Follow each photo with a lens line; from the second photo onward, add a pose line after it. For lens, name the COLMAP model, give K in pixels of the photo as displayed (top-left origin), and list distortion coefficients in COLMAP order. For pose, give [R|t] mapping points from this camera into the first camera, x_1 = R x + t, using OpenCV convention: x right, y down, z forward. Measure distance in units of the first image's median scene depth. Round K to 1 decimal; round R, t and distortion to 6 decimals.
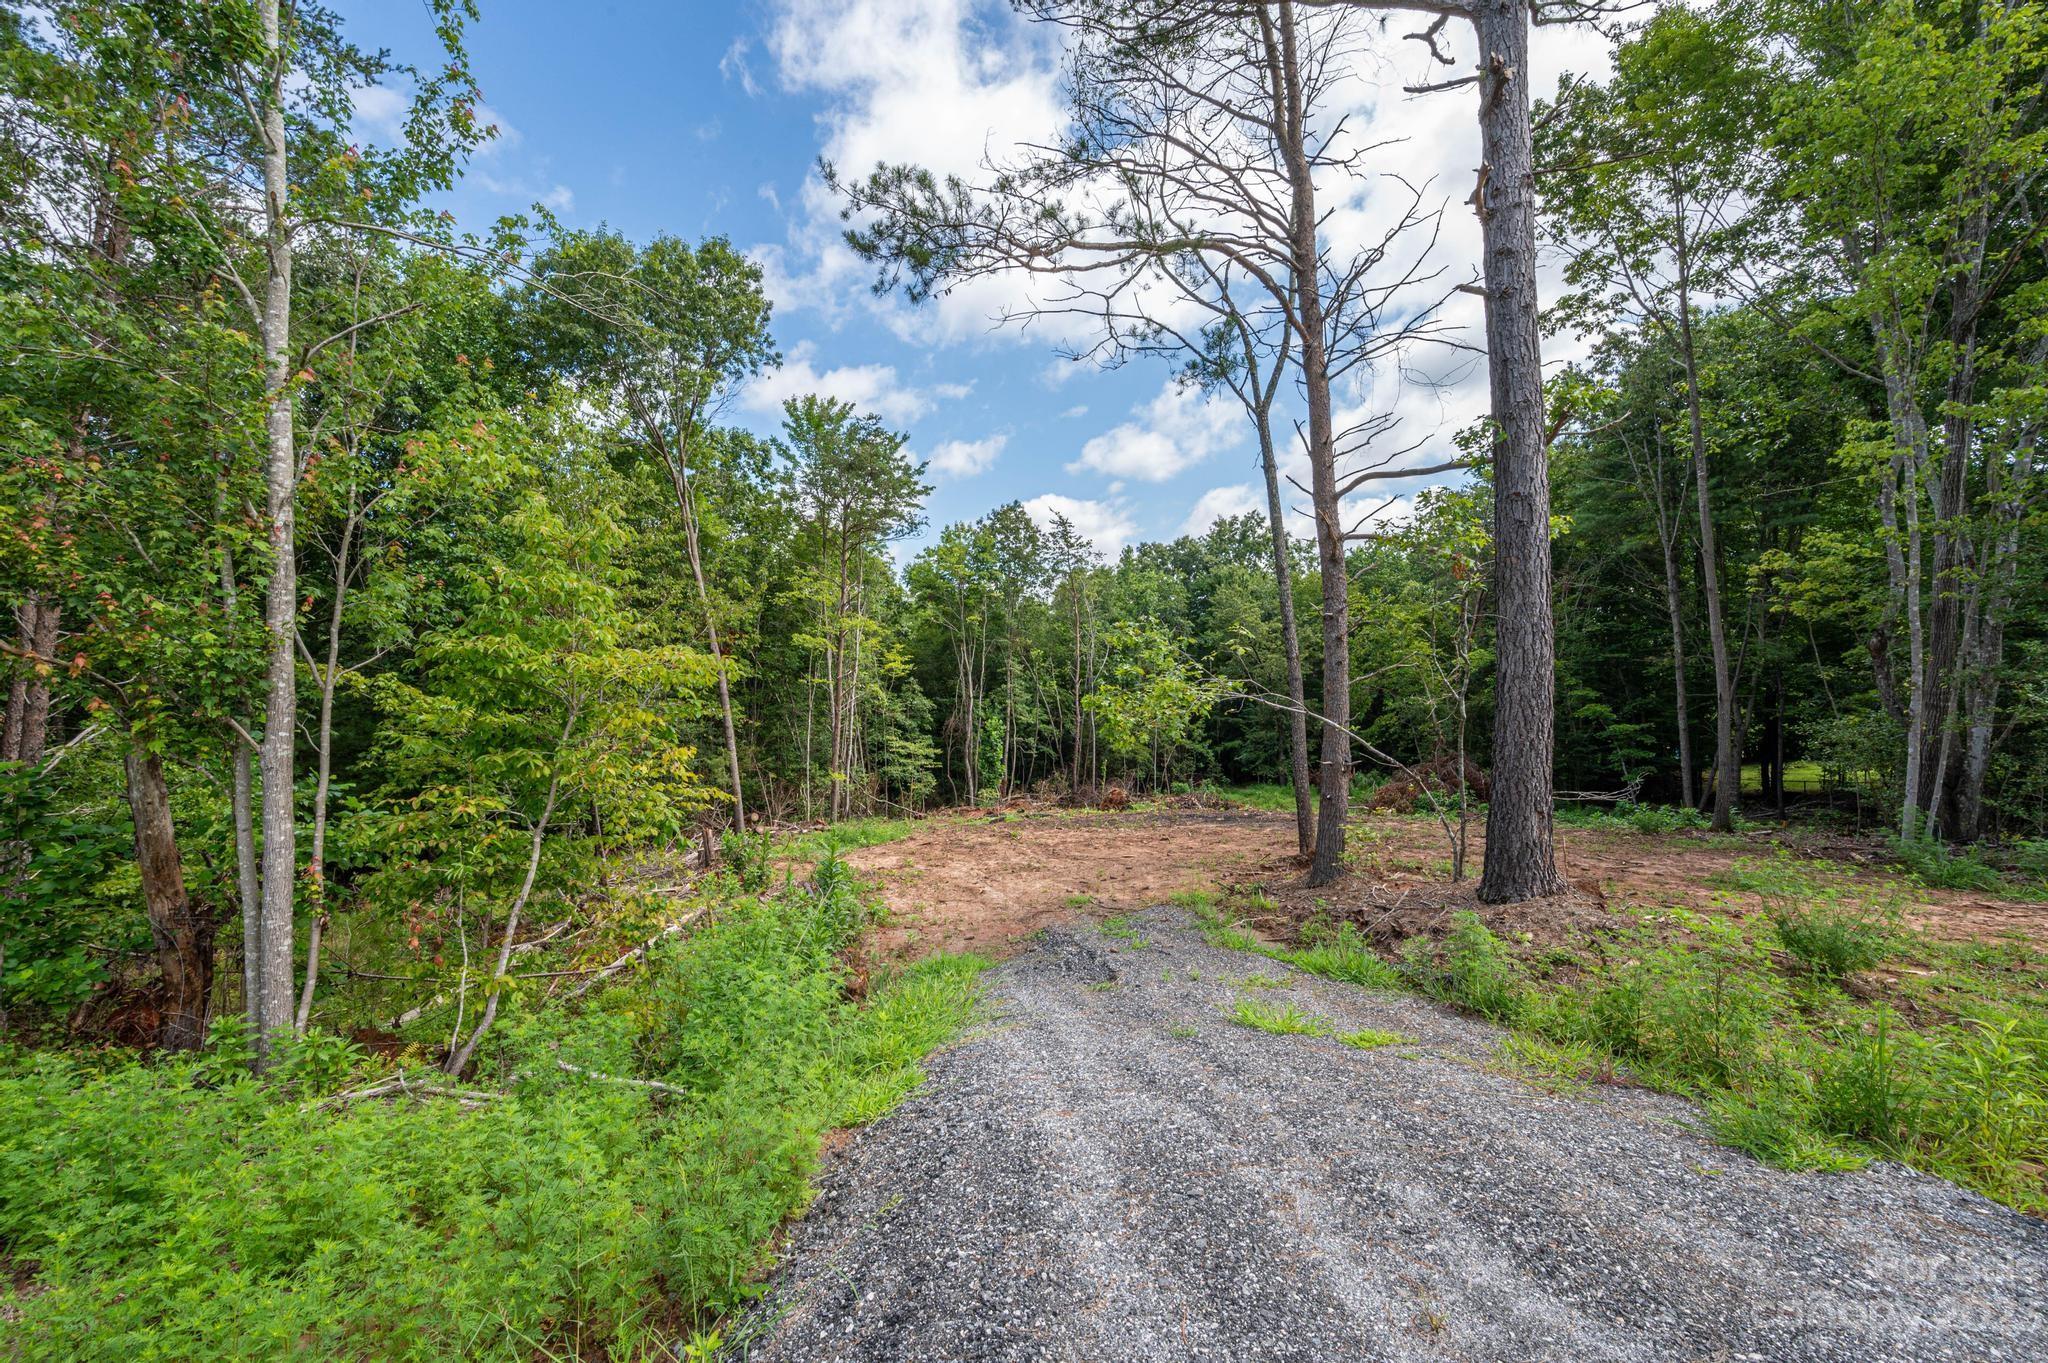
lens RADIAL K [[796.0, 0, 1020.5], [0, 796.0, 671.9], [0, 0, 1]] dist [-0.000999, 0.000115]
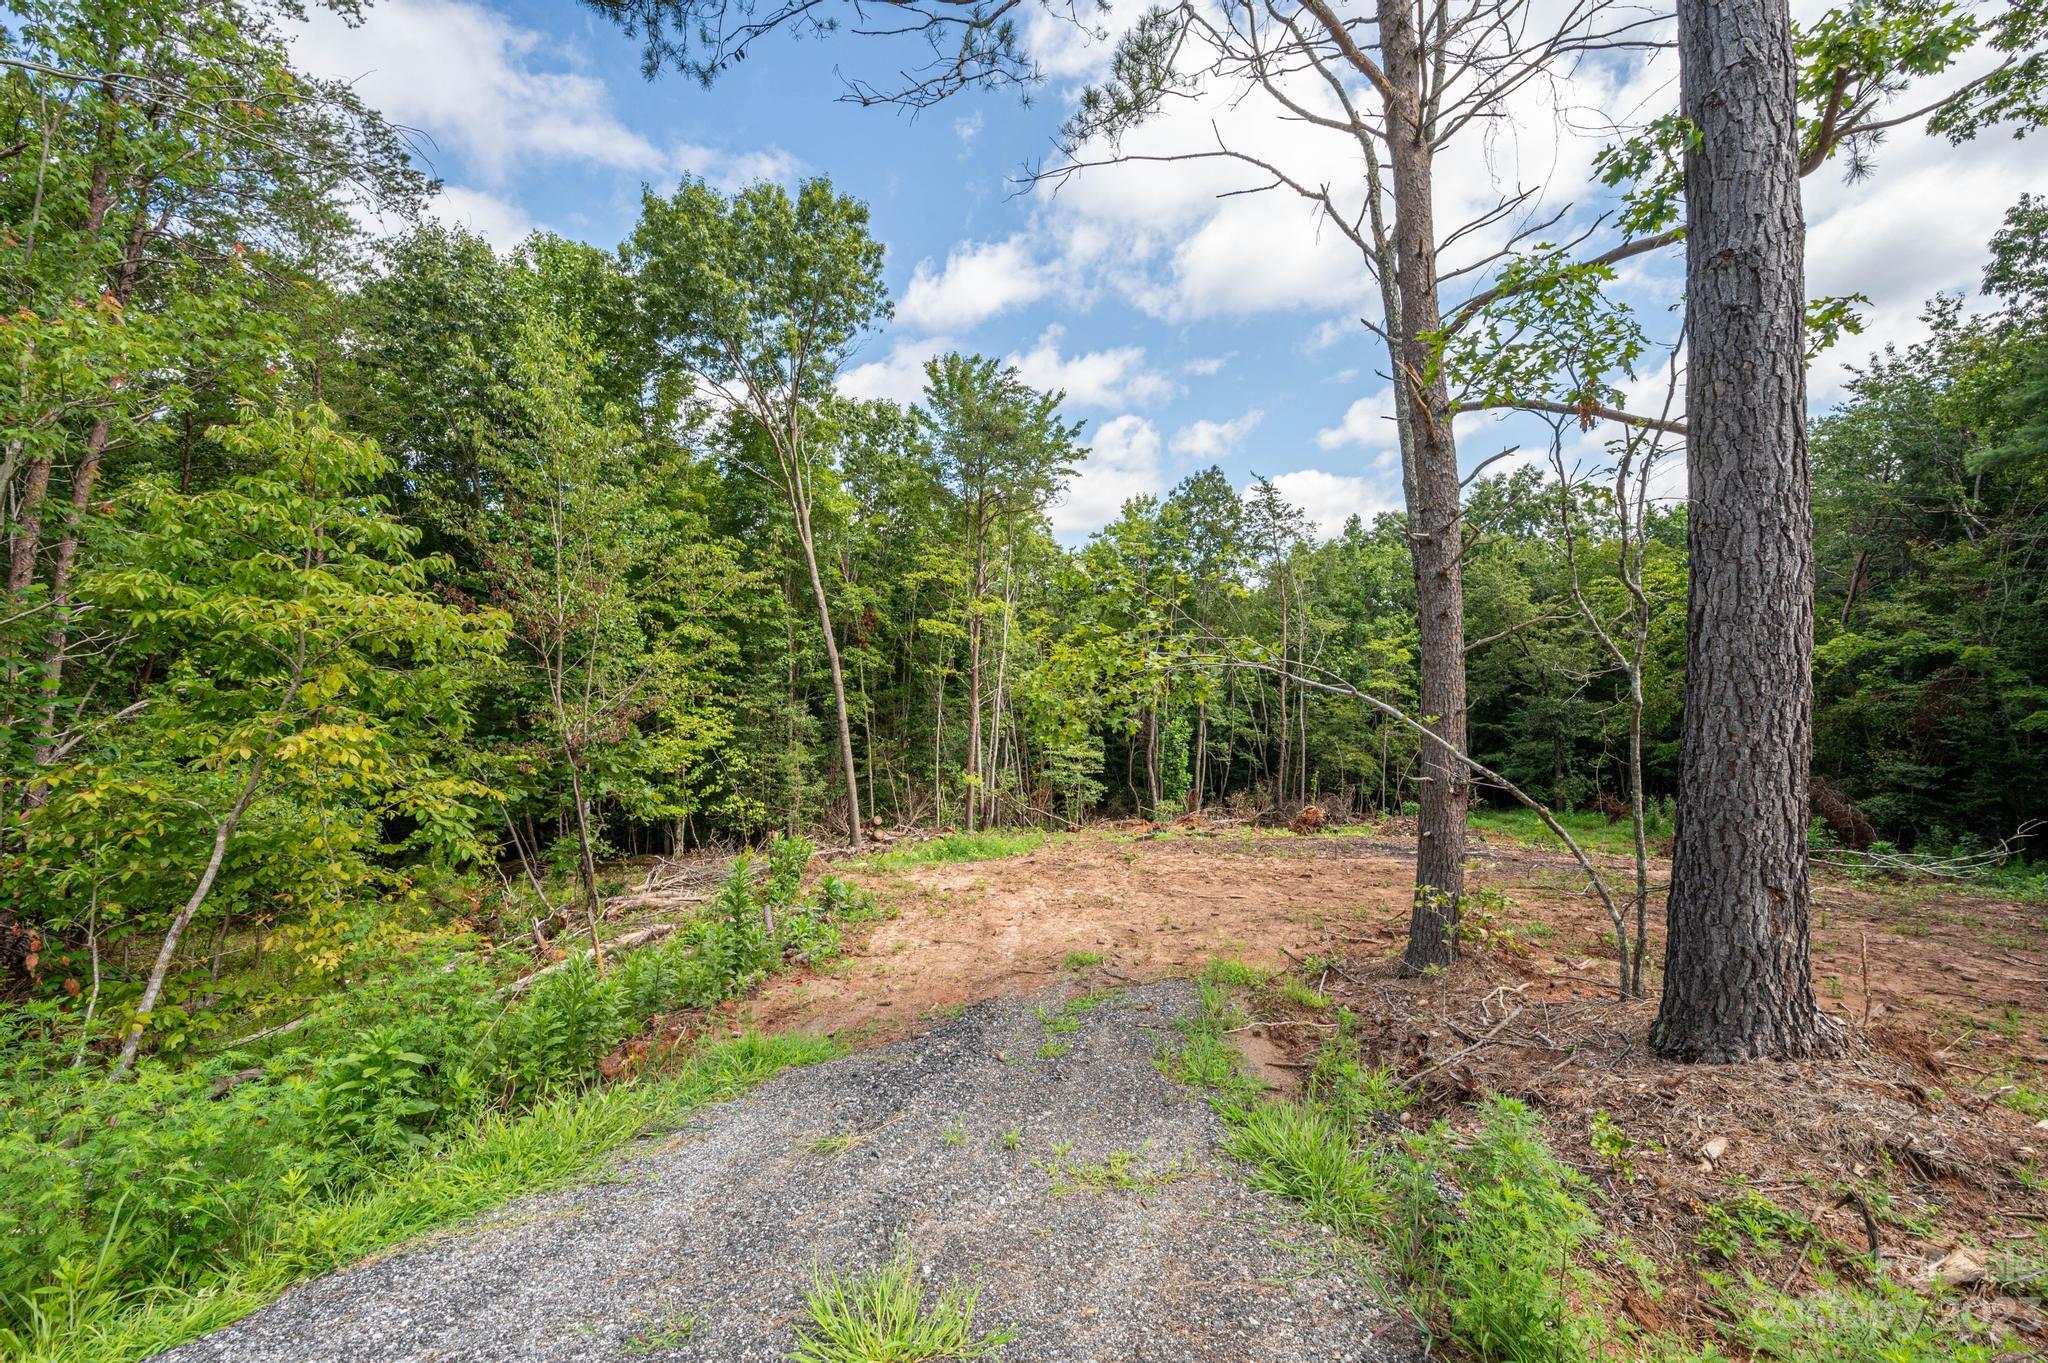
lens RADIAL K [[862.6, 0, 1029.5], [0, 862.6, 680.5], [0, 0, 1]] dist [-0.006708, 0.002877]
pose [[0.965681, 0.006378, -0.259654, 0.124843], [-0.003506, 0.999927, 0.011520, 0.014805], [0.259708, -0.010214, 0.965633, 0.131409]]
